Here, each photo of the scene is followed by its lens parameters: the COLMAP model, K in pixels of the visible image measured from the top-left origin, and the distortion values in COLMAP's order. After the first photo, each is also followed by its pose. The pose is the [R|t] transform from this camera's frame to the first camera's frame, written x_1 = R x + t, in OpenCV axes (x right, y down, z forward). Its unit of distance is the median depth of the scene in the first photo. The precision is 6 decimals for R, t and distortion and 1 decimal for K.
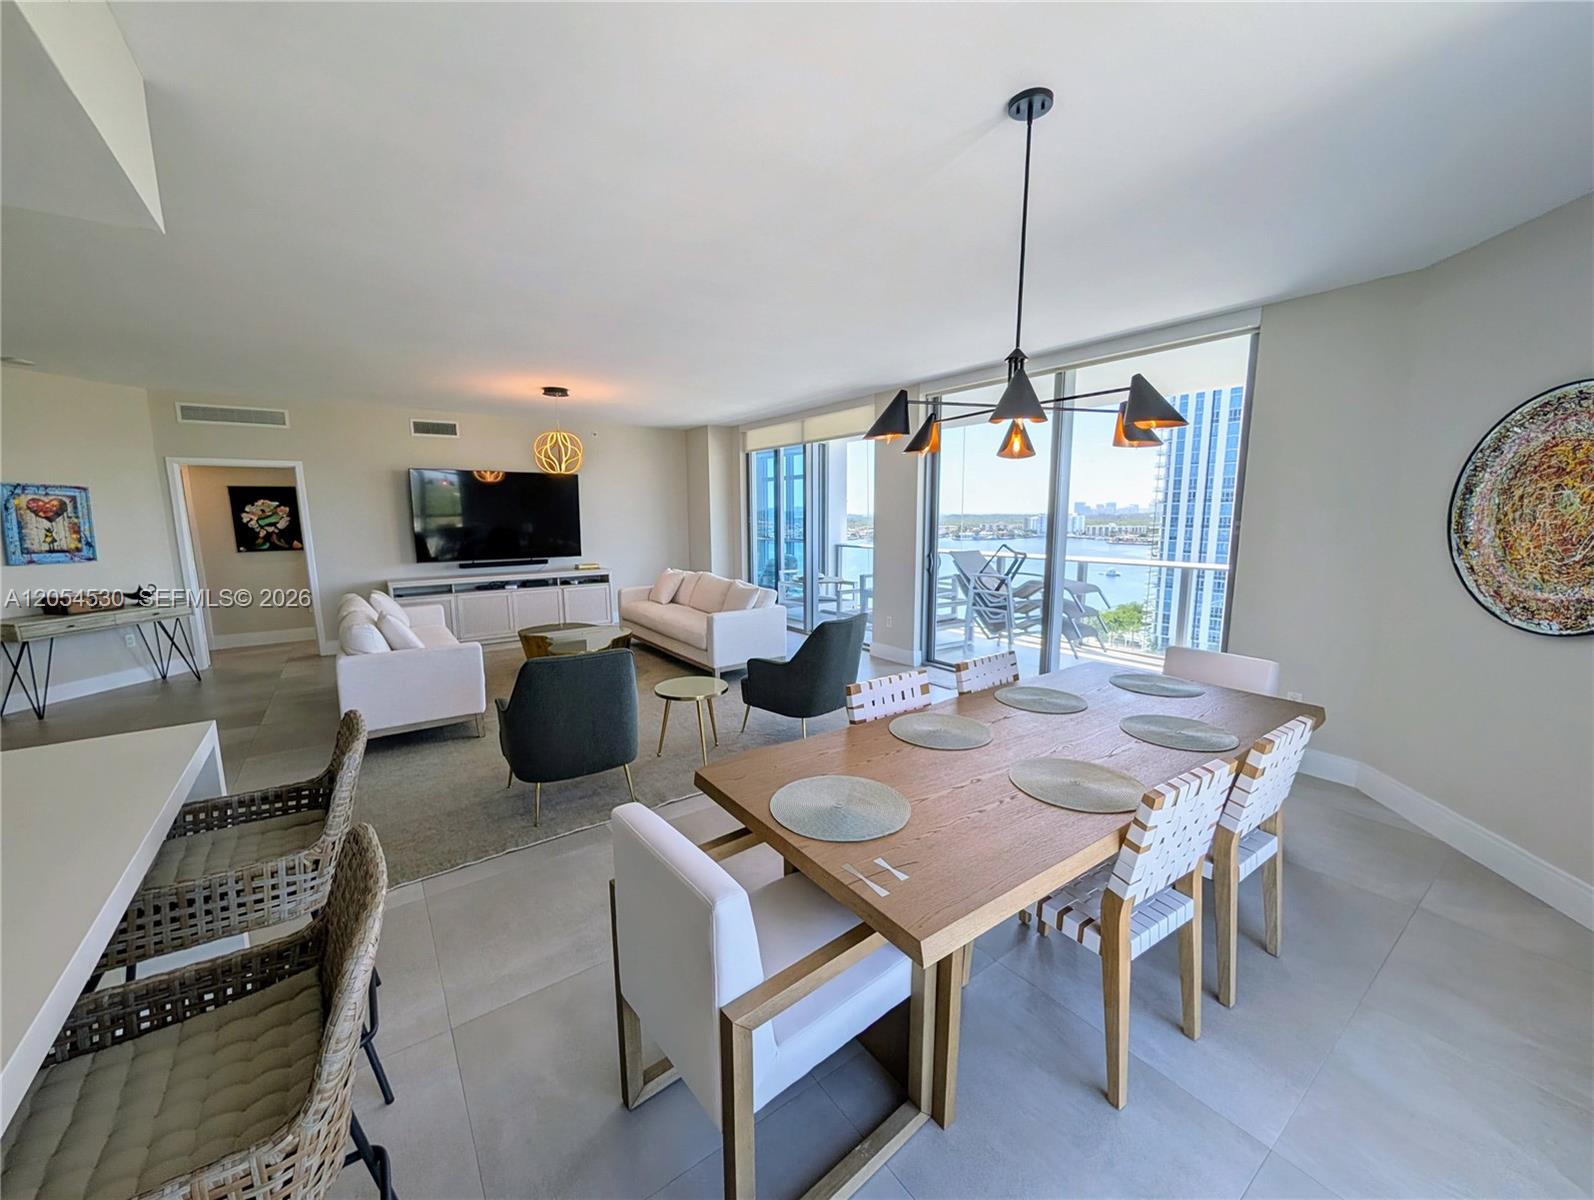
lens RADIAL K [[613.2, 0, 792.3], [0, 613.2, 603.1], [0, 0, 1]] dist [-0.000842, -0.000168]
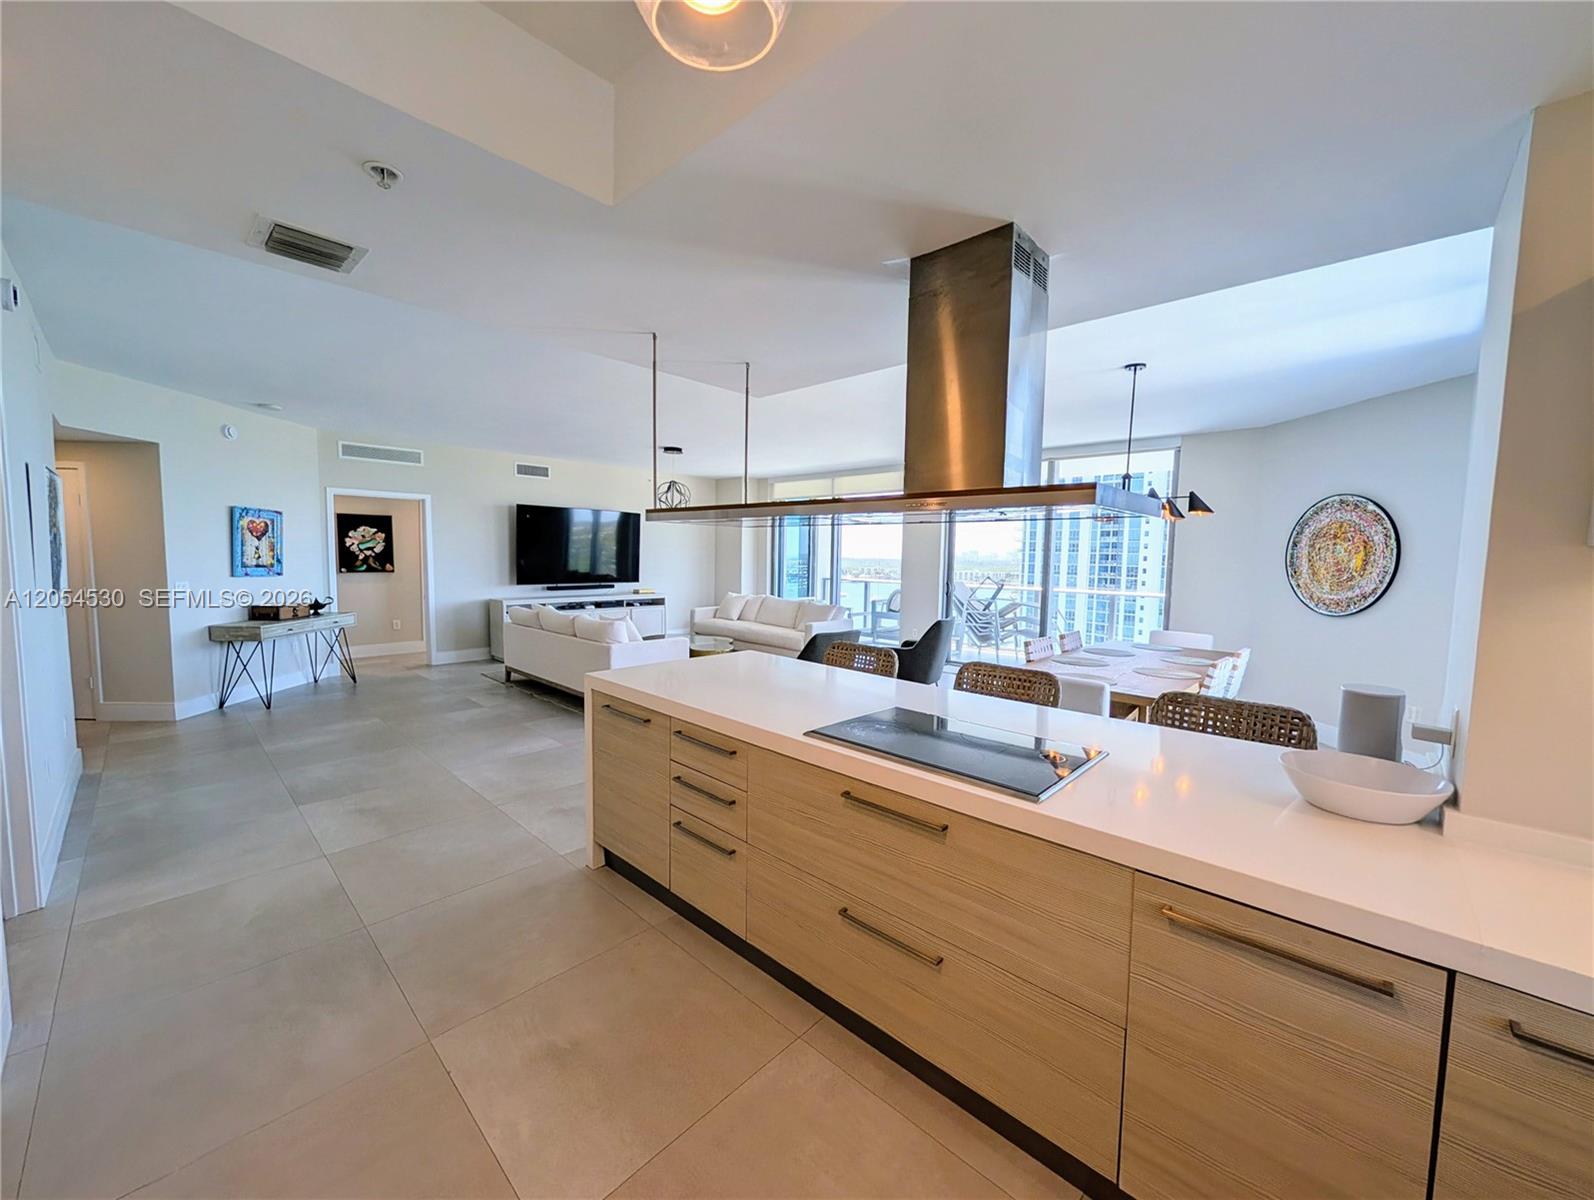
lens RADIAL K [[613.2, 0, 792.3], [0, 613.2, 603.1], [0, 0, 1]] dist [-0.000842, -0.000168]
pose [[0.982218, 0.008473, 0.187553, -0.328558], [0.003909, 0.997842, -0.065548, 0.048417], [-0.187703, 0.065116, 0.980065, -0.235885]]
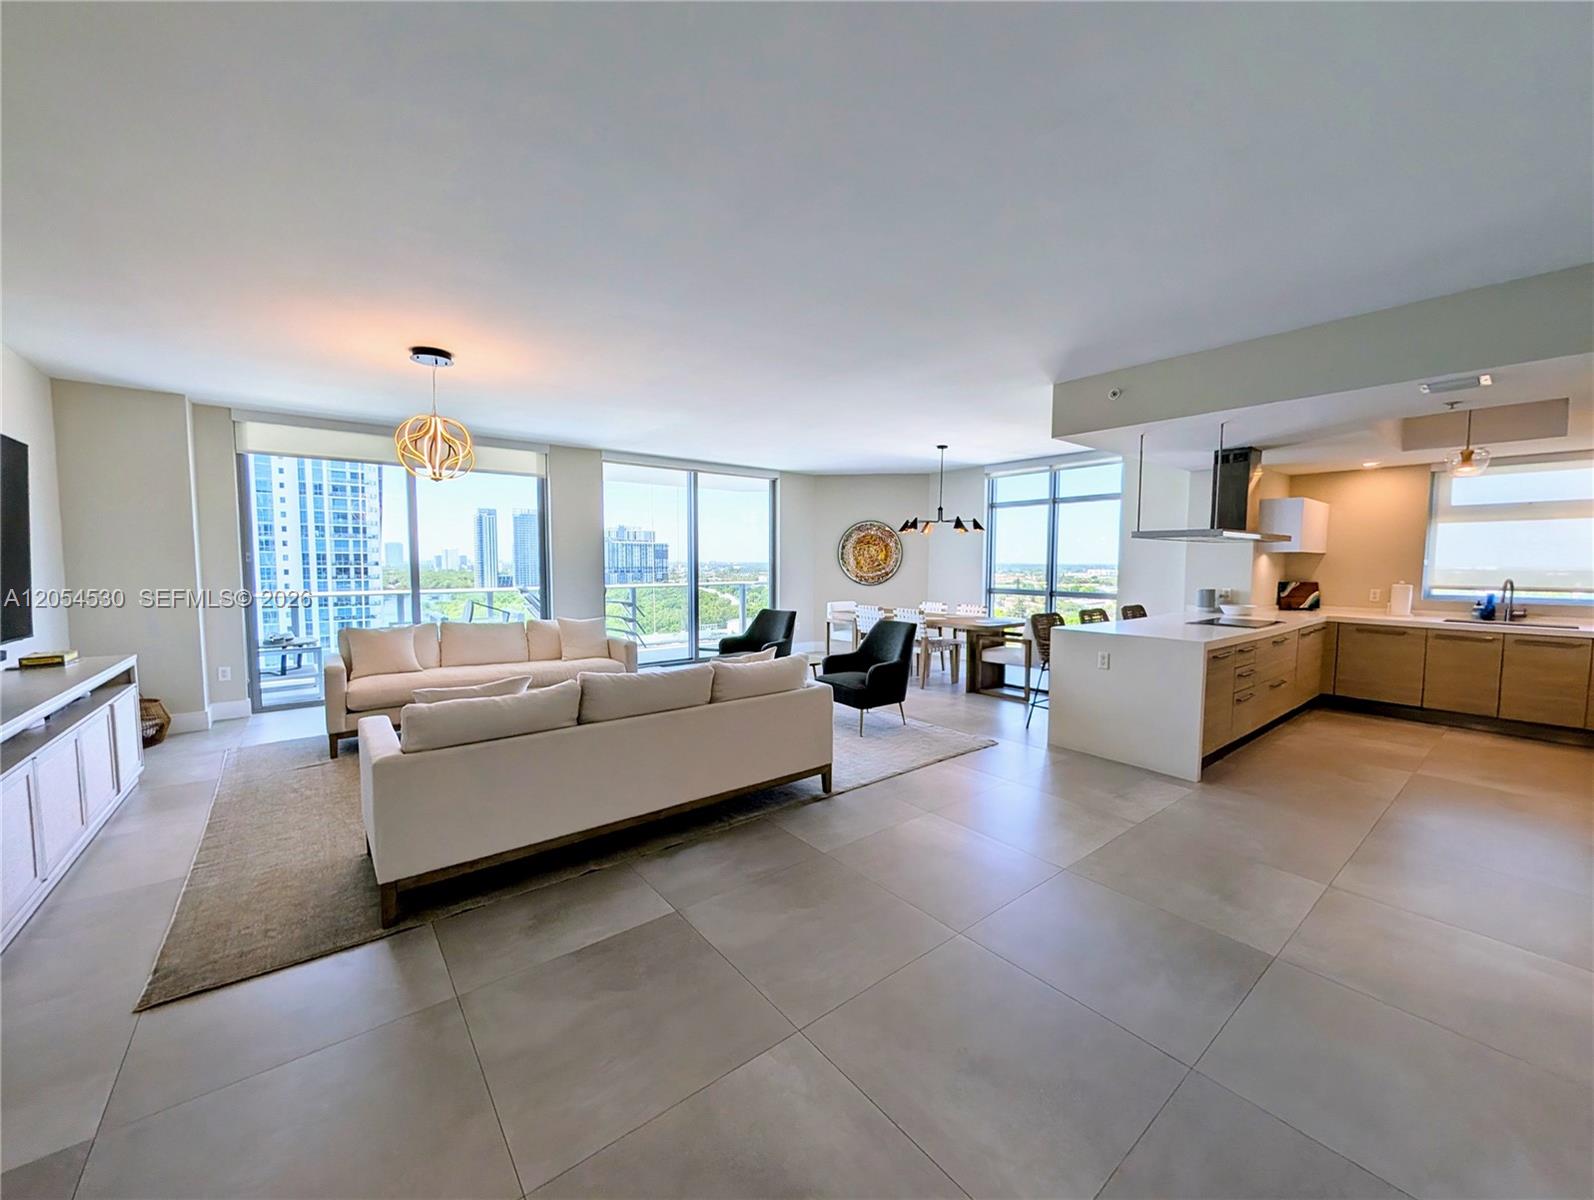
lens RADIAL K [[613.2, 0, 792.3], [0, 613.2, 603.1], [0, 0, 1]] dist [-0.000842, -0.000168]
pose [[-0.046038, -0.063608, 0.996913, -0.937595], [0.144588, 0.987037, 0.069655, -0.062989], [-0.988420, 0.147348, -0.036244, 0.590770]]
